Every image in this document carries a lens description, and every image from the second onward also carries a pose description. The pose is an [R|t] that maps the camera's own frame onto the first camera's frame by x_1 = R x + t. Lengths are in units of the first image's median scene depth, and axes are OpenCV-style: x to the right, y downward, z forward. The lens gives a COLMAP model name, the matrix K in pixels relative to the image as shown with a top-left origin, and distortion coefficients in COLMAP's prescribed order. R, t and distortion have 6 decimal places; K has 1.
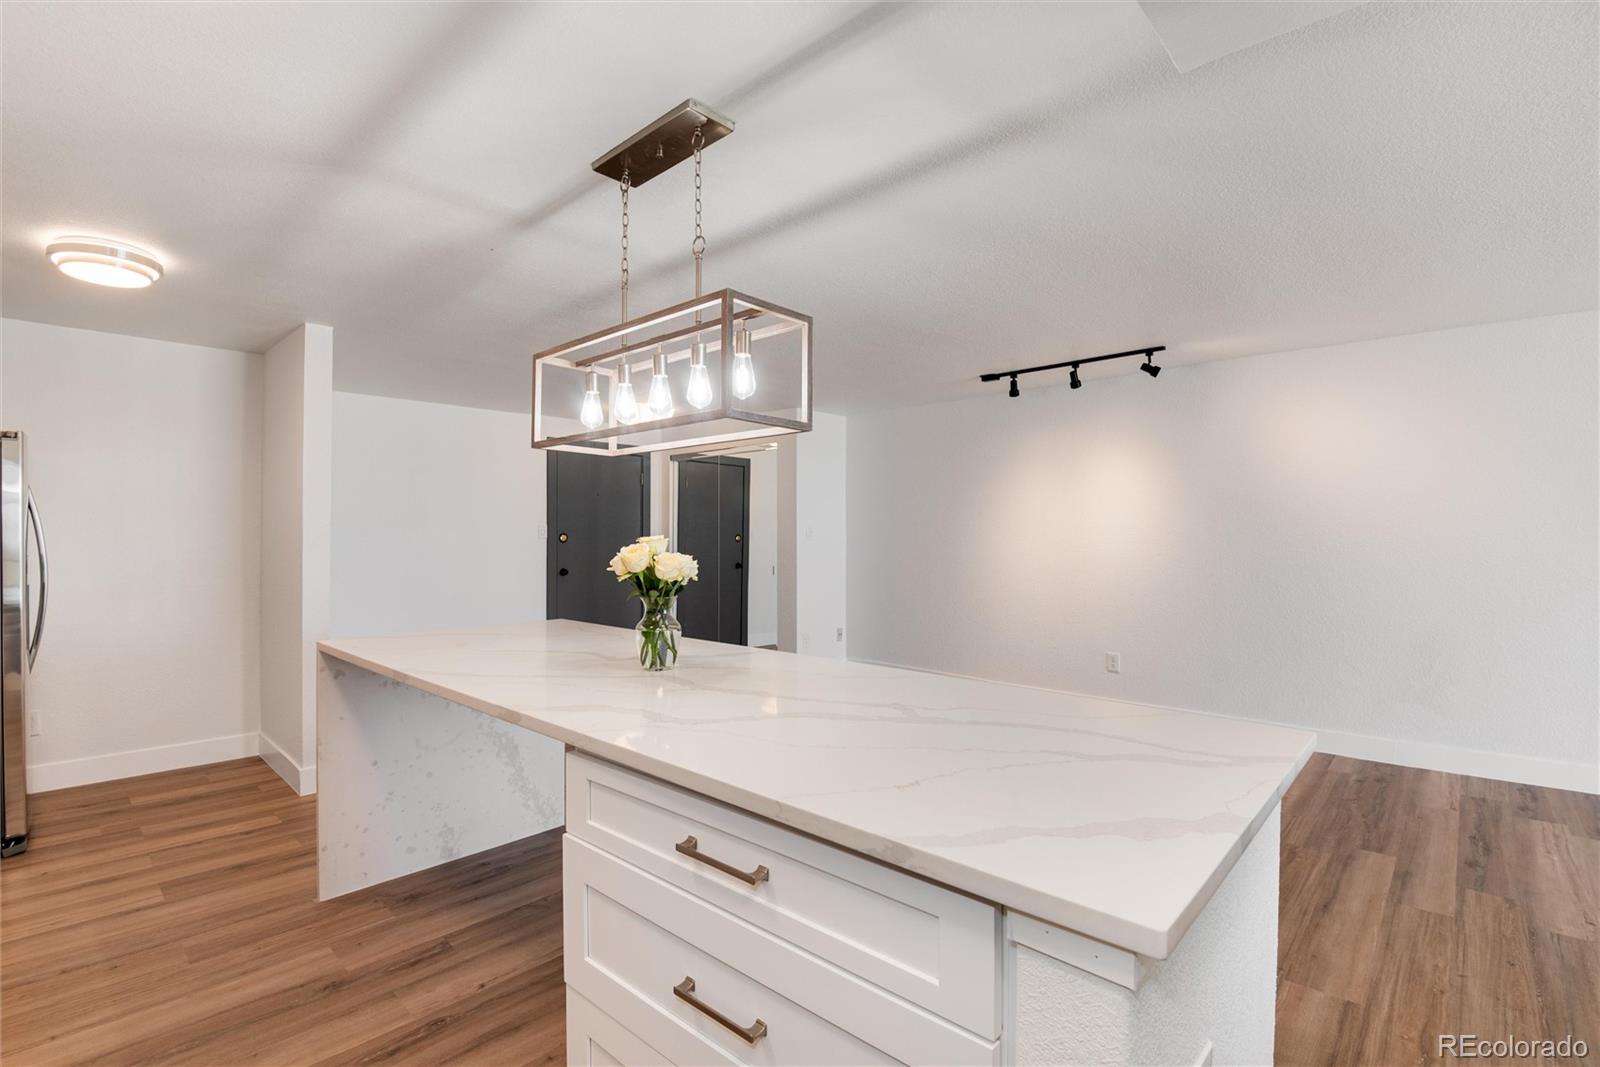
lens RADIAL K [[735.1, 0, 793.2], [0, 735.1, 531.9], [0, 0, 1]] dist [-0.025555, -0.001840]
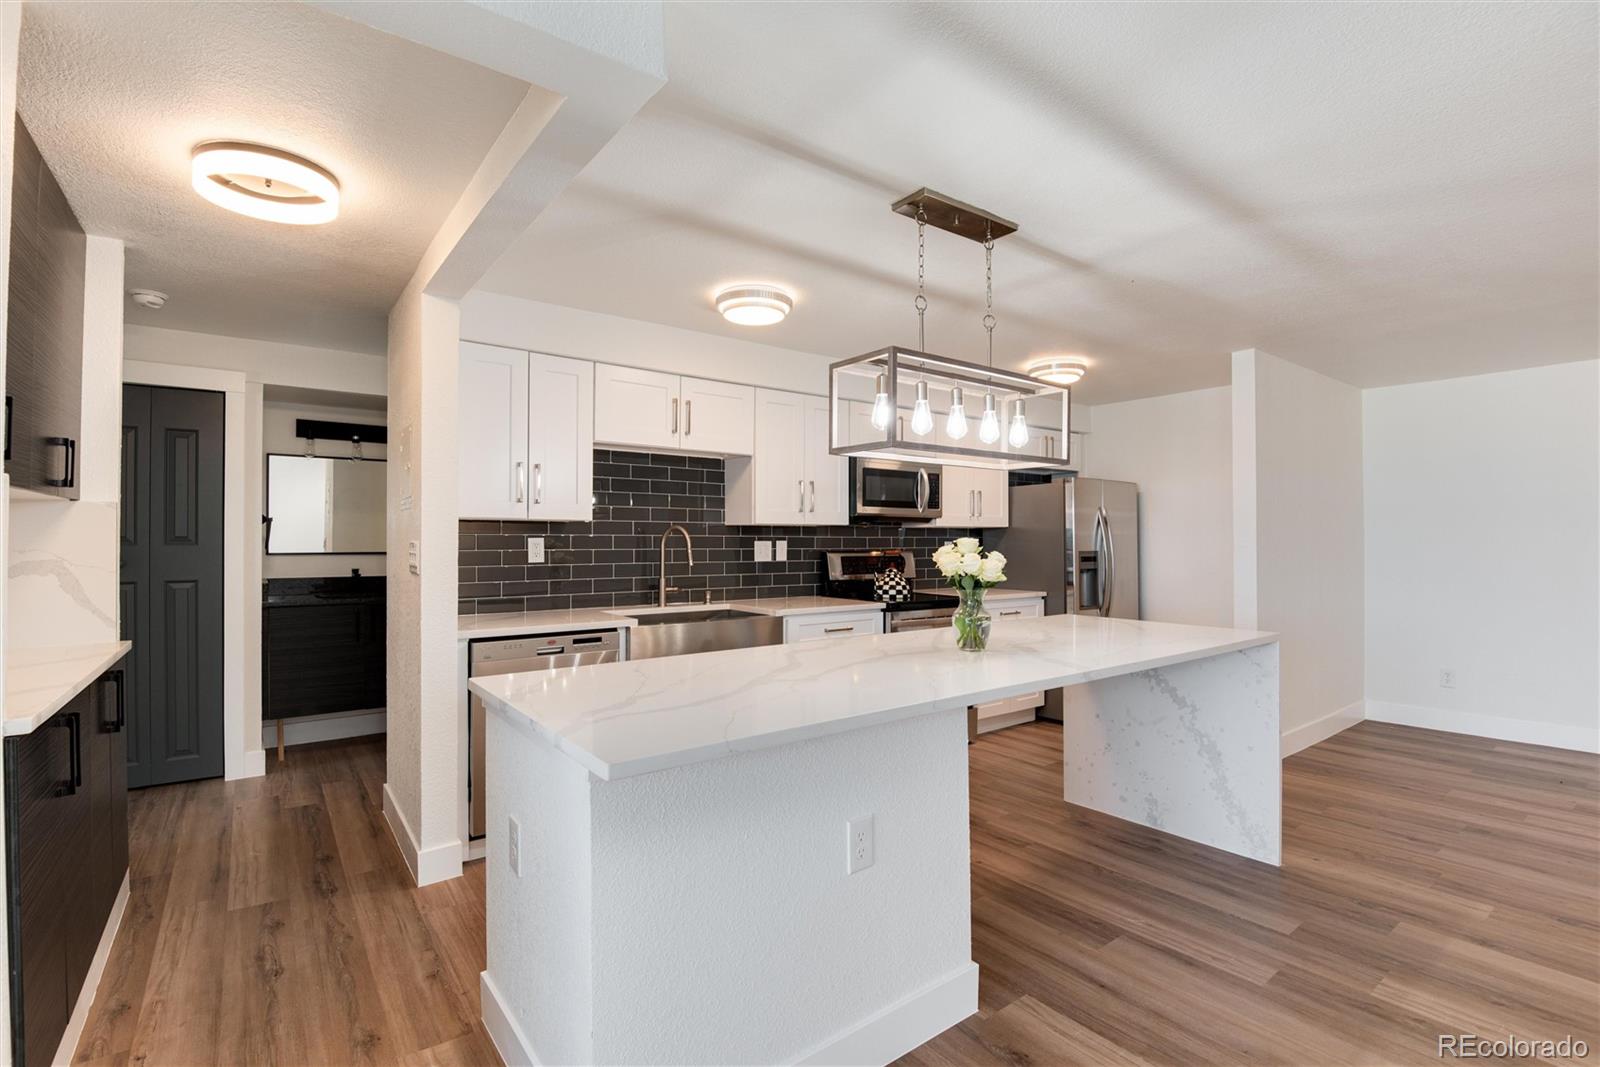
lens RADIAL K [[735.1, 0, 793.2], [0, 735.1, 531.9], [0, 0, 1]] dist [-0.025555, -0.001840]
pose [[-0.184748, -0.009842, -0.982737, 0.702010], [0.005000, 0.999927, -0.010954, 0.003463], [0.982773, -0.006938, -0.184685, 0.625868]]
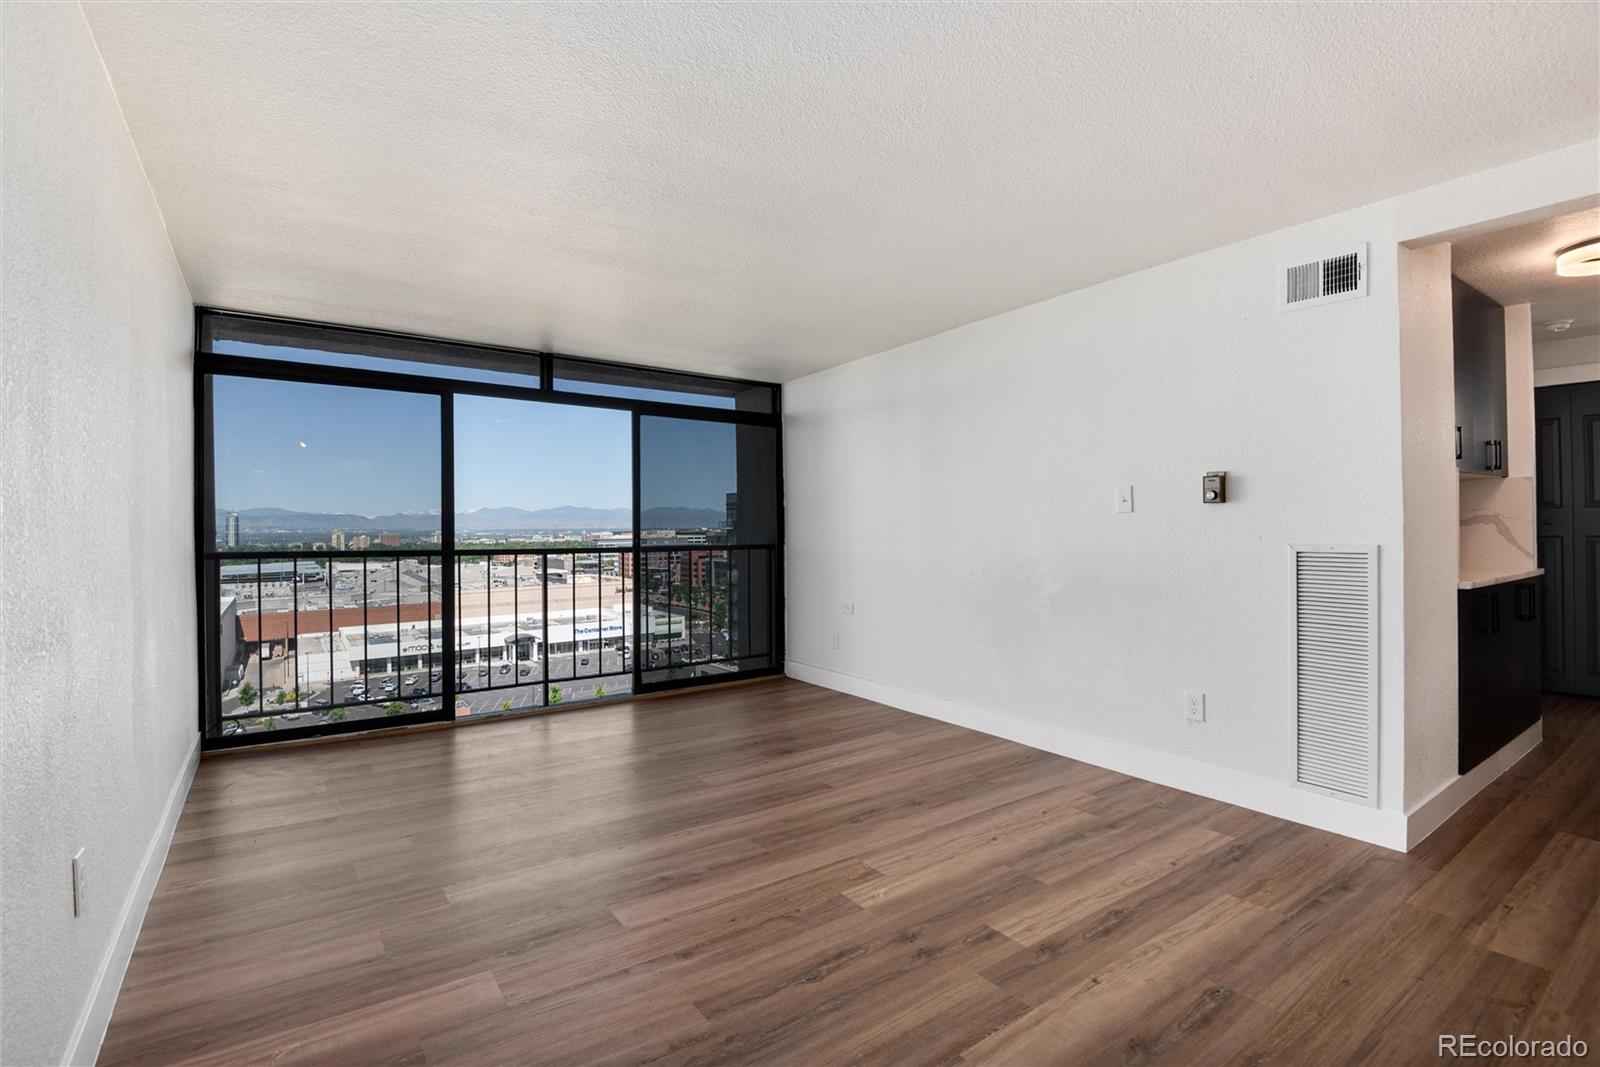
lens RADIAL K [[740.8, 0, 825.2], [0, 740.8, 524.4], [0, 0, 1]] dist [-0.000412, -0.012195]
pose [[-0.982406, 0.013527, 0.186268, 1.018769], [0.011983, 0.999884, -0.009415, 0.037600], [-0.186373, -0.007017, -0.982454, 1.210161]]
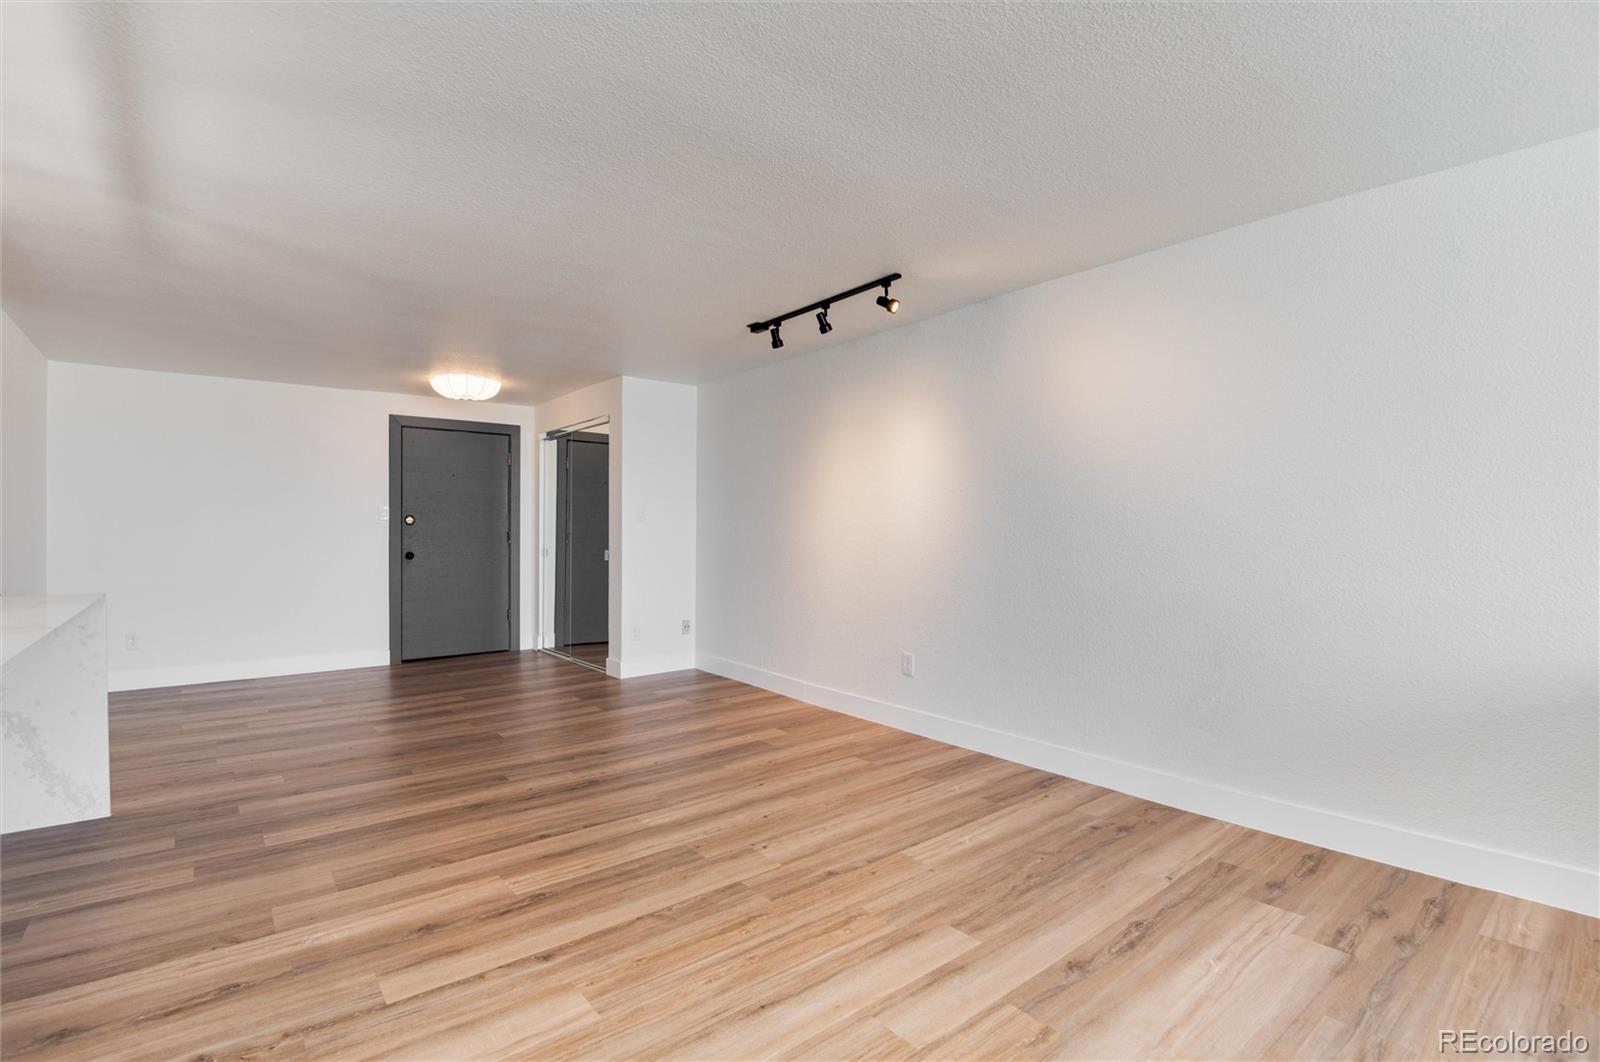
lens RADIAL K [[743.9, 0, 802.0], [0, 743.9, 533.2], [0, 0, 1]] dist [-0.014520, -0.010243]
pose [[0.990385, 0.002597, -0.138317, 0.719523], [-0.001716, 0.999977, 0.006492, 0.039486], [0.138331, -0.006192, 0.990367, 0.235274]]
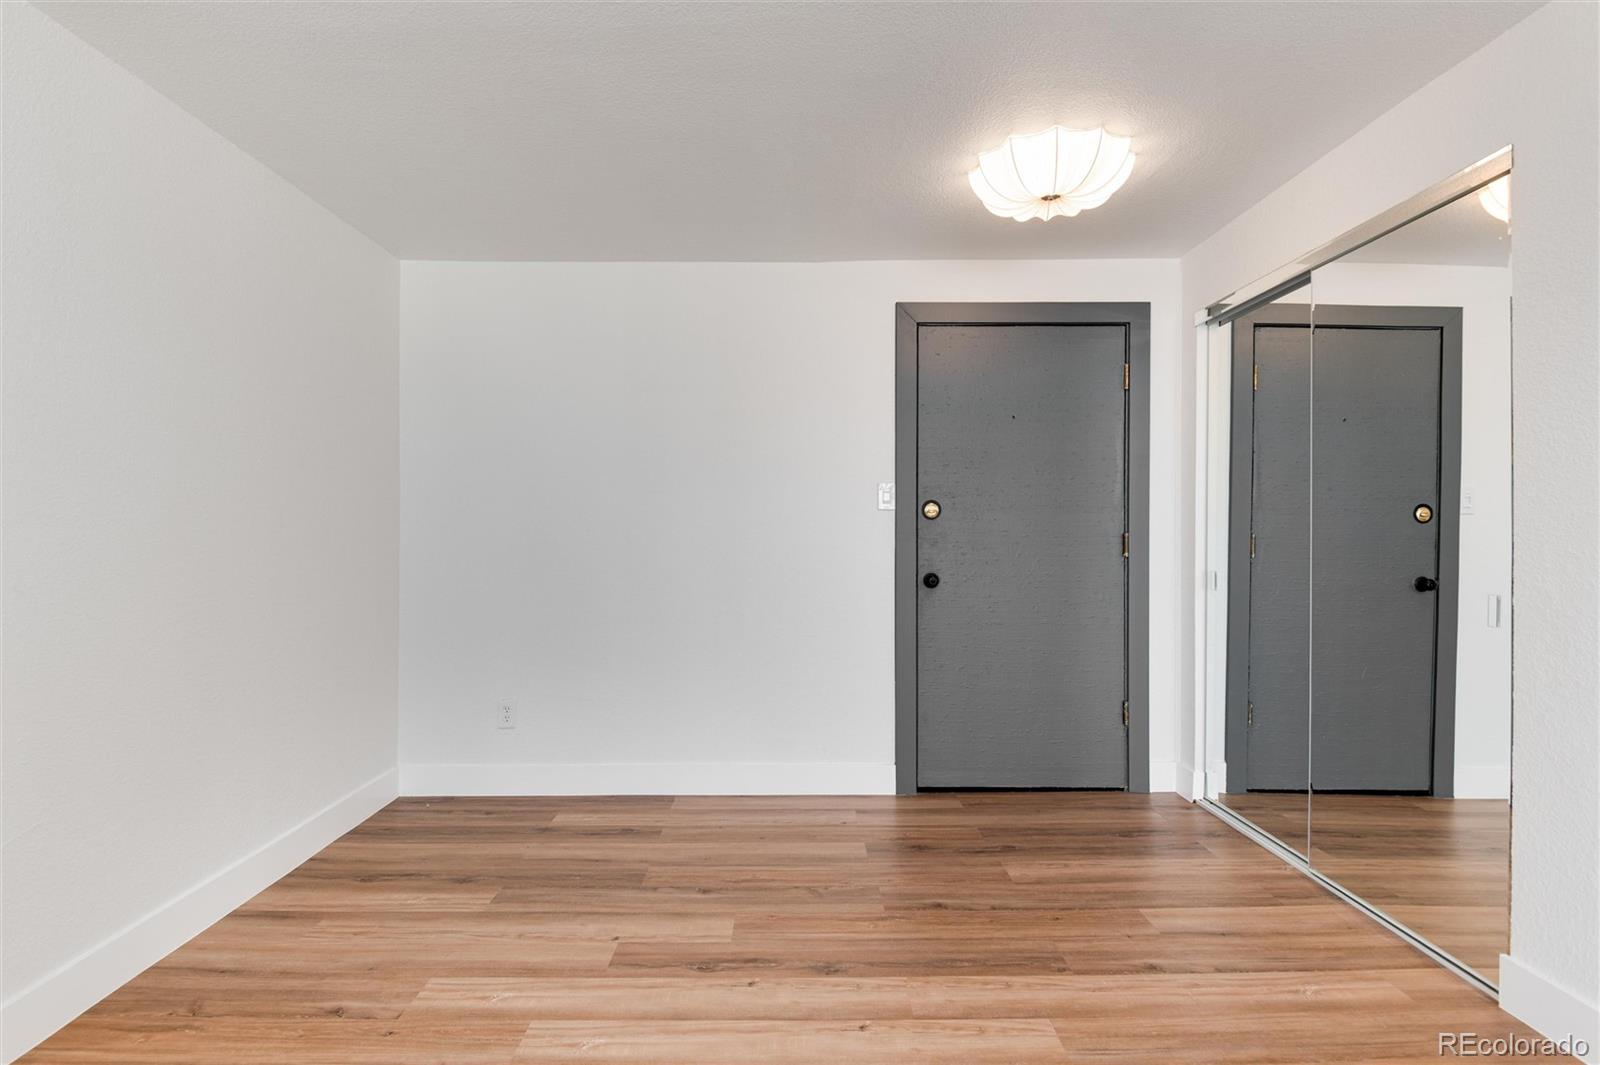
lens RADIAL K [[814.0, 0, 785.0], [0, 814.0, 547.0], [0, 0, 1]] dist [0.000394, -0.014893]
pose [[0.674484, 0.011166, -0.738205, 0.042282], [0.000940, 0.999872, 0.015983, 0.052019], [0.738288, -0.011474, 0.674387, 1.225394]]
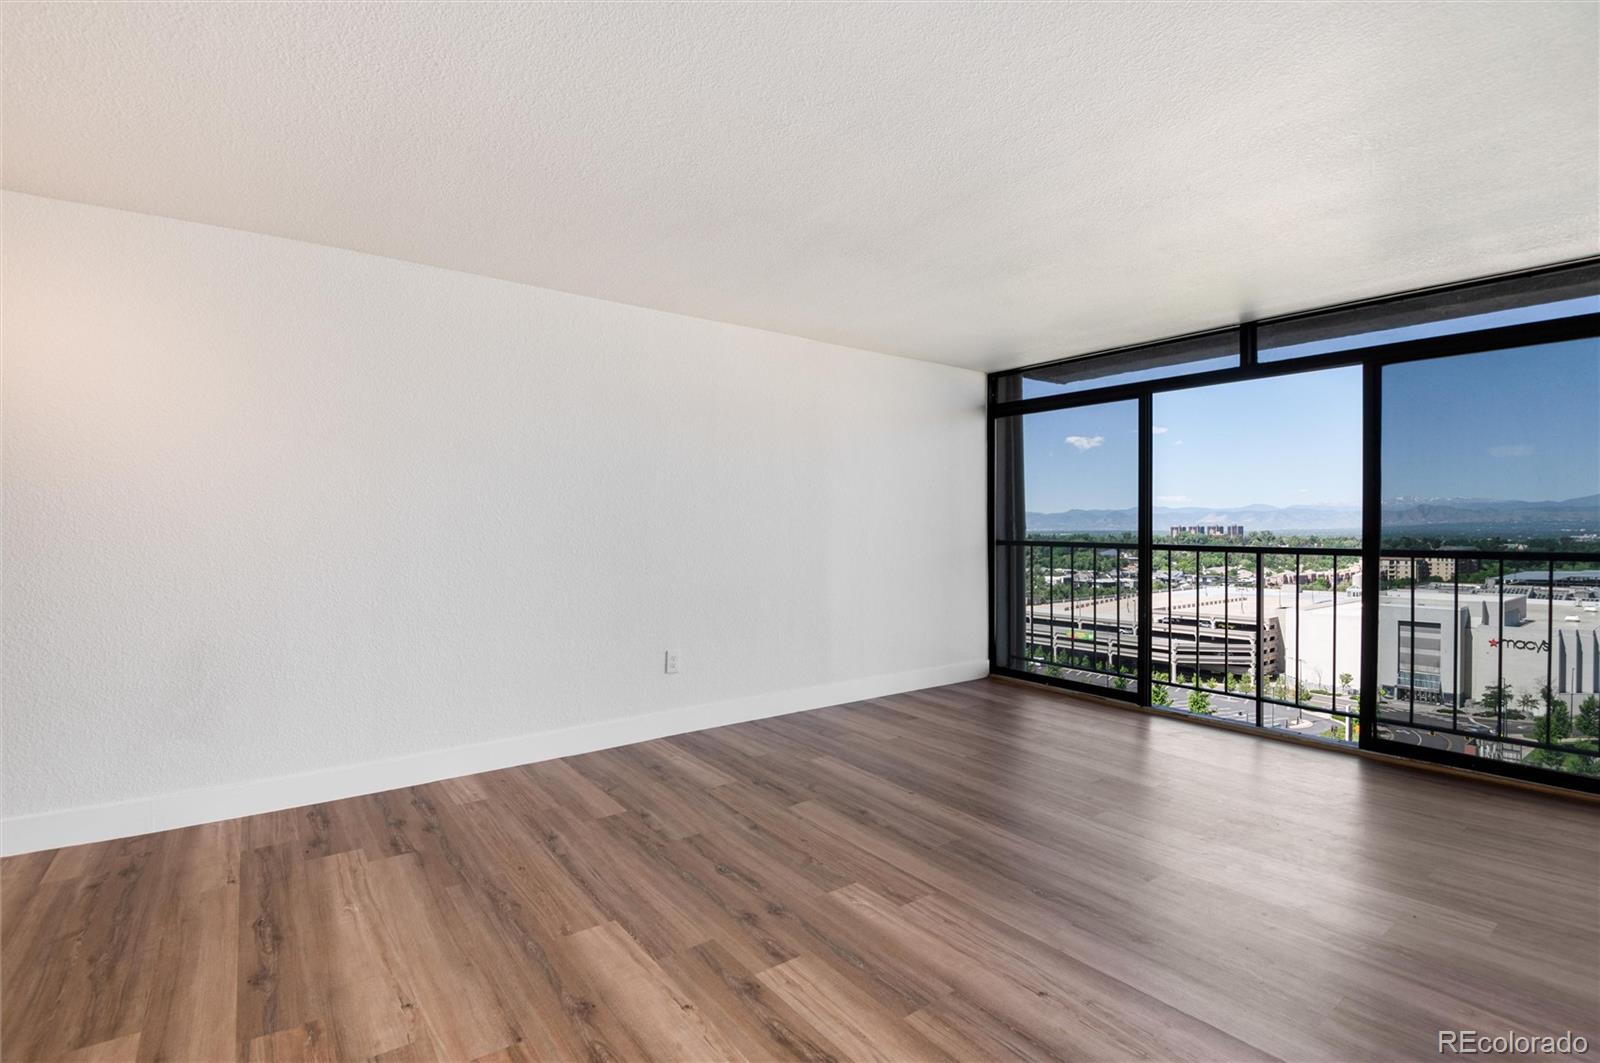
lens RADIAL K [[756.1, 0, 777.2], [0, 756.1, 536.2], [0, 0, 1]] dist [-0.014399, -0.004015]
pose [[0.204372, -0.004661, 0.978882, 0.339752], [-0.003045, 0.999981, 0.005398, 0.042939], [-0.978888, -0.004084, 0.204354, 0.350308]]
